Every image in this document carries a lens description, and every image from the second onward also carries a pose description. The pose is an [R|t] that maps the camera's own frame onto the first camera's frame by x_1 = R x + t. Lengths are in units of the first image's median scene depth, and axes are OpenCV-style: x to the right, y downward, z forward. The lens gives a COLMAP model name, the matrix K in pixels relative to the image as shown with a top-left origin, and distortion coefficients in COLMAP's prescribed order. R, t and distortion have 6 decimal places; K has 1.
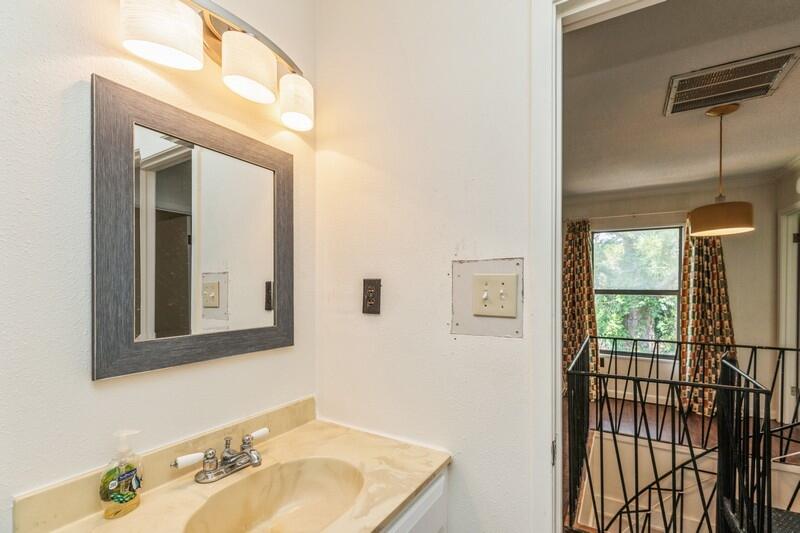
lens RADIAL K [[367.2, 0, 401.1], [0, 367.2, 286.1], [0, 0, 1]] dist [0.000600, 0.000006]
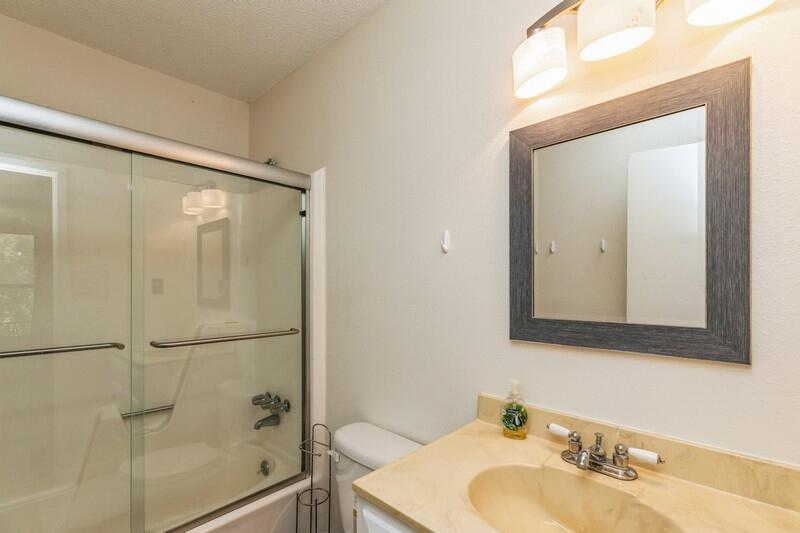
lens RADIAL K [[363.9, 0, 400.8], [0, 363.9, 280.7], [0, 0, 1]] dist [0.000255, -0.000260]
pose [[-0.216261, -0.005598, -0.976320, 0.553708], [0.014189, 0.999860, -0.008876, 0.021711], [0.976233, -0.015772, -0.216151, 0.715465]]
